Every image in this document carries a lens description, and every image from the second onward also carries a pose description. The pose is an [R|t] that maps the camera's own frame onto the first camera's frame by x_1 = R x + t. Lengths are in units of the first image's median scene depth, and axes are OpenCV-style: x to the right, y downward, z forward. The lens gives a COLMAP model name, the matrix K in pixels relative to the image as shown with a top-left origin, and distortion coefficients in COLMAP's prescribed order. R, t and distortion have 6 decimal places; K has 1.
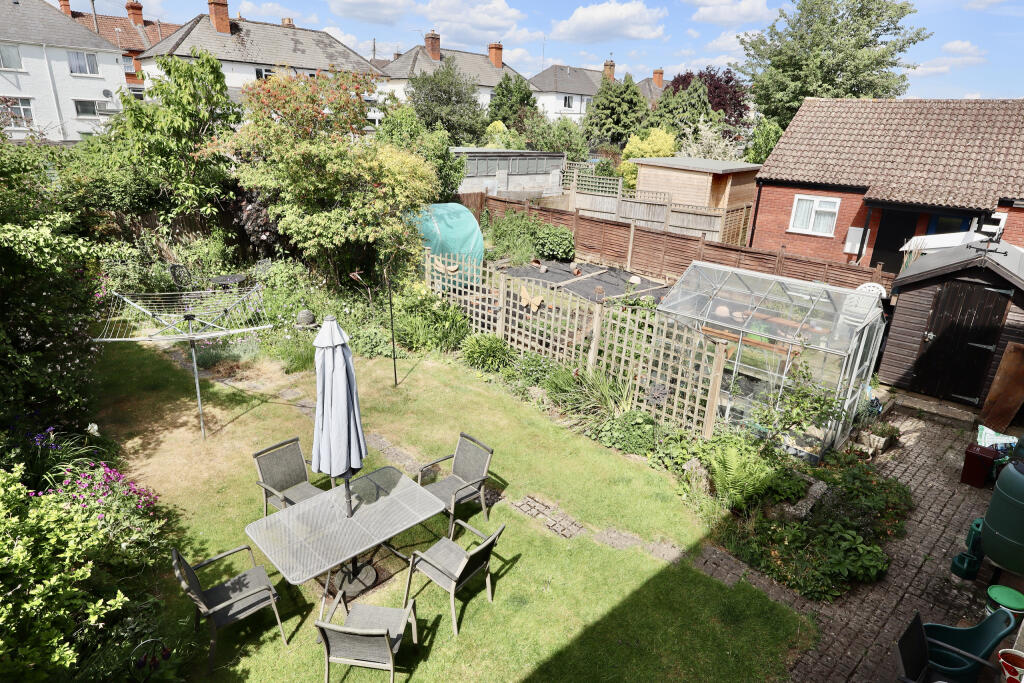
lens RADIAL K [[600.5, 0, 512.0], [0, 600.5, 341.5], [0, 0, 1]] dist [0.002243, 0.002551]
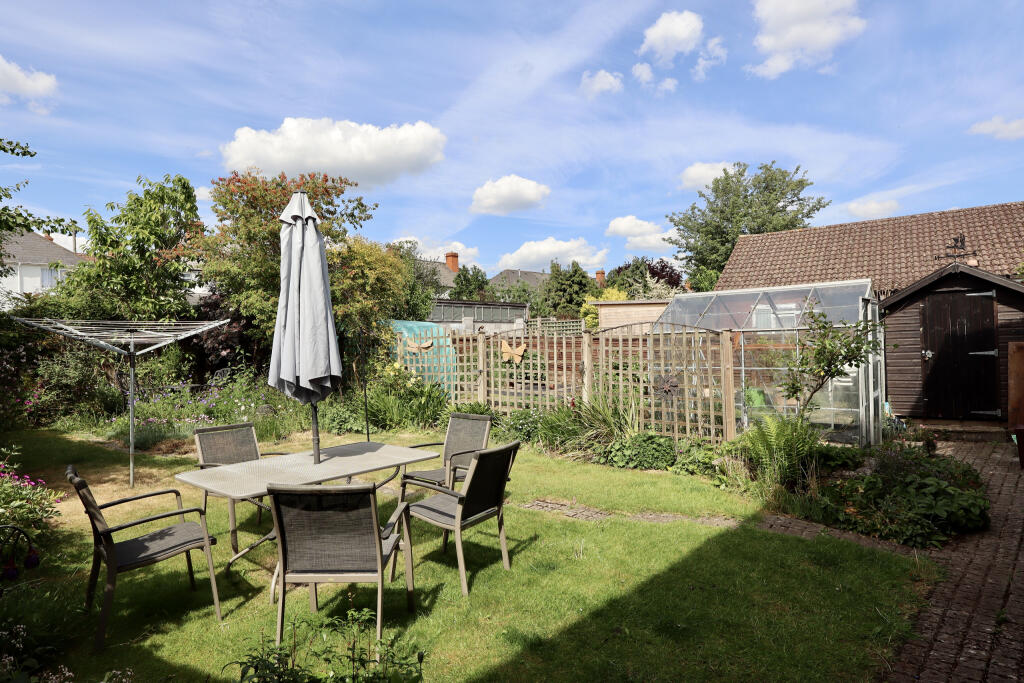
lens RADIAL K [[600.2, 0, 512.0], [0, 600.2, 341.5], [0, 0, 1]] dist [0.001653, -0.000159]
pose [[0.994776, -0.074468, 0.069816, -0.032435], [0.093882, 0.935962, -0.339354, 0.220911], [-0.040074, 0.344136, 0.938064, 0.109654]]
